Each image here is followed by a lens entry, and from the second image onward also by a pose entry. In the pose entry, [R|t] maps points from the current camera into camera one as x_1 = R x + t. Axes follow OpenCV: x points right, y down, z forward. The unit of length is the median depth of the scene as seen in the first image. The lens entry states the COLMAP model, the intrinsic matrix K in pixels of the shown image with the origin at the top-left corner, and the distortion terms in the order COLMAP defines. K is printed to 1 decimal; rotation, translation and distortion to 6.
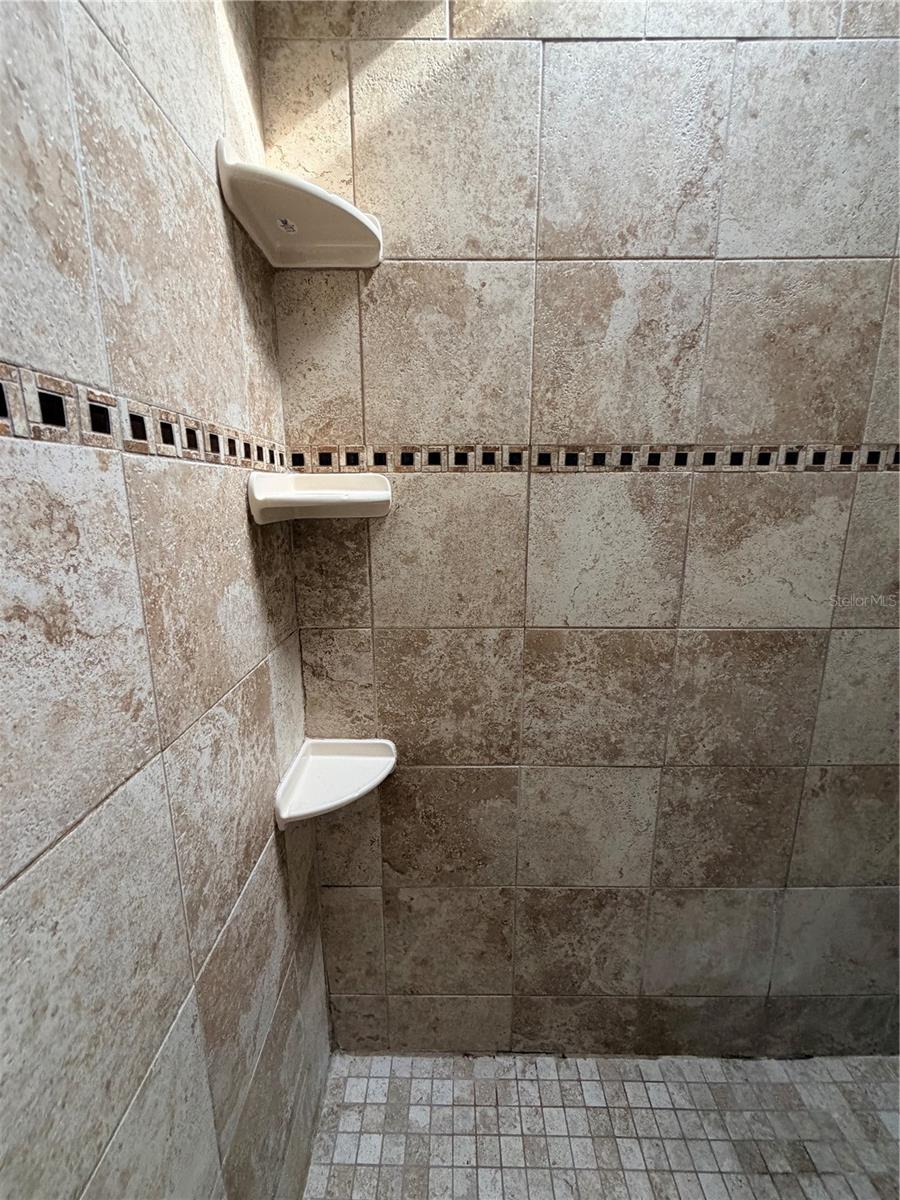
lens RADIAL K [[479.1, 0, 449.4], [0, 479.1, 597.4], [0, 0, 1]] dist [0.000739, 0.000030]
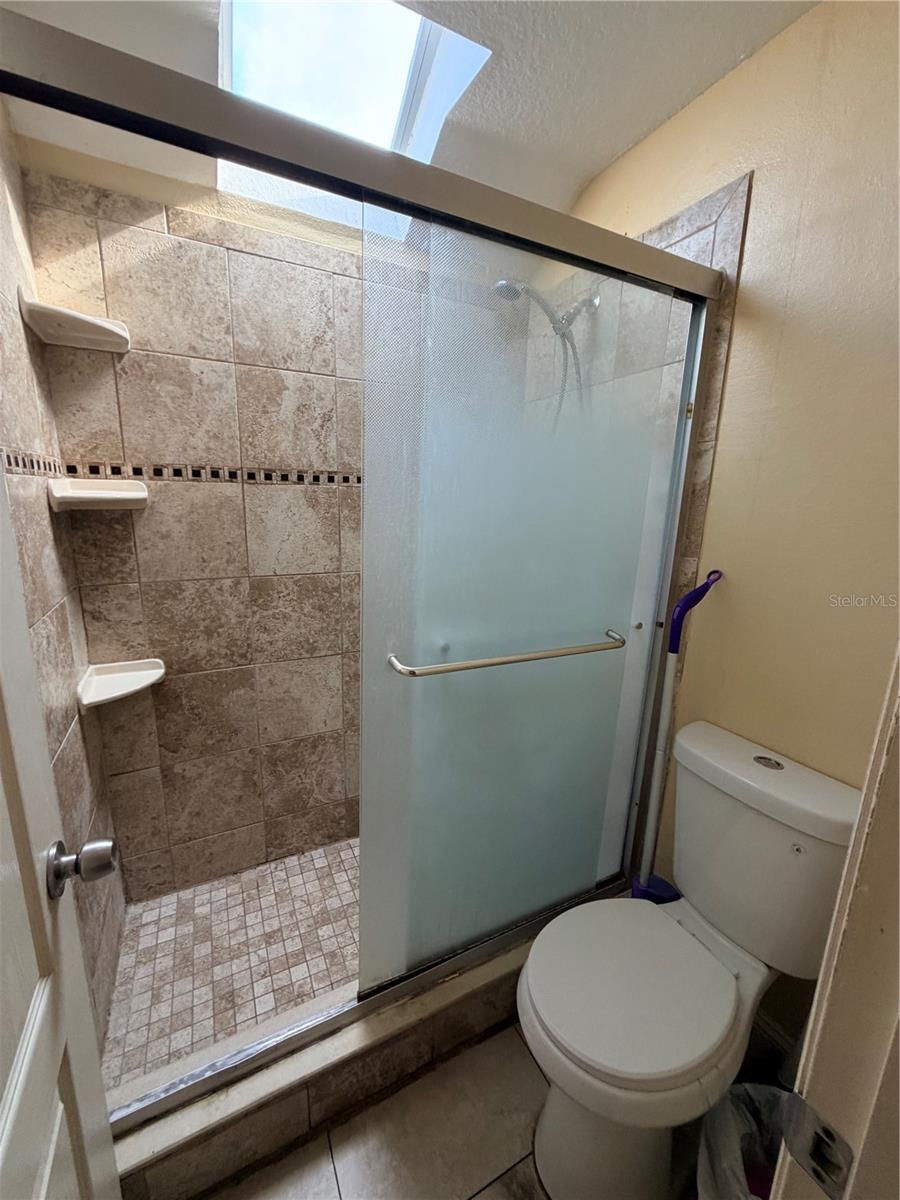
lens RADIAL K [[479.1, 0, 451.2], [0, 479.1, 597.0], [0, 0, 1]] dist [0.000739, 0.000030]
pose [[0.884944, -0.074265, 0.459737, 0.010629], [0.073519, 0.997102, 0.019553, 0.157092], [-0.459857, 0.016496, 0.887840, -0.817102]]
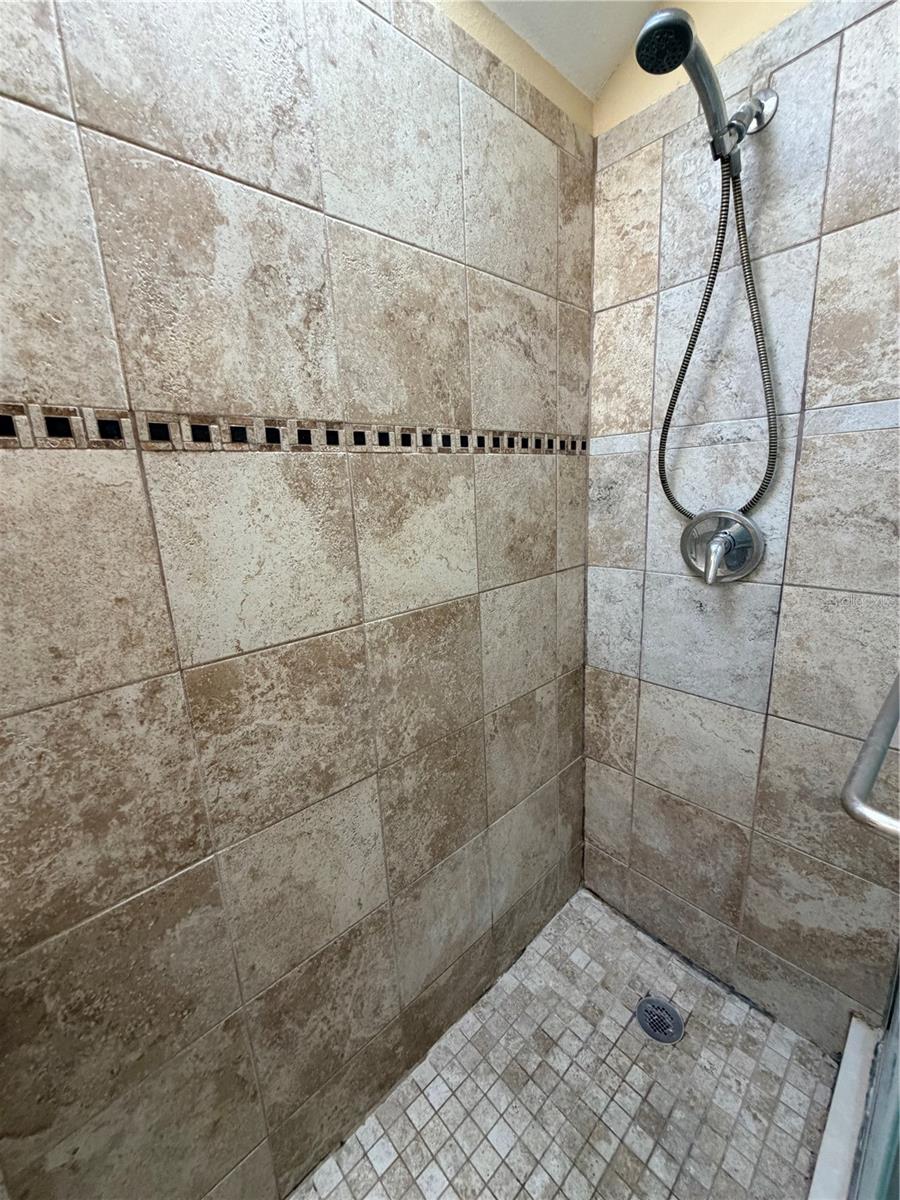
lens RADIAL K [[479.1, 0, 450.2], [0, 479.1, 596.7], [0, 0, 1]] dist [0.000739, 0.000030]
pose [[0.732037, -0.186788, 0.655158, 0.003922], [0.192096, 0.979251, 0.064552, -0.013353], [-0.653621, 0.078599, 0.752729, 0.201535]]
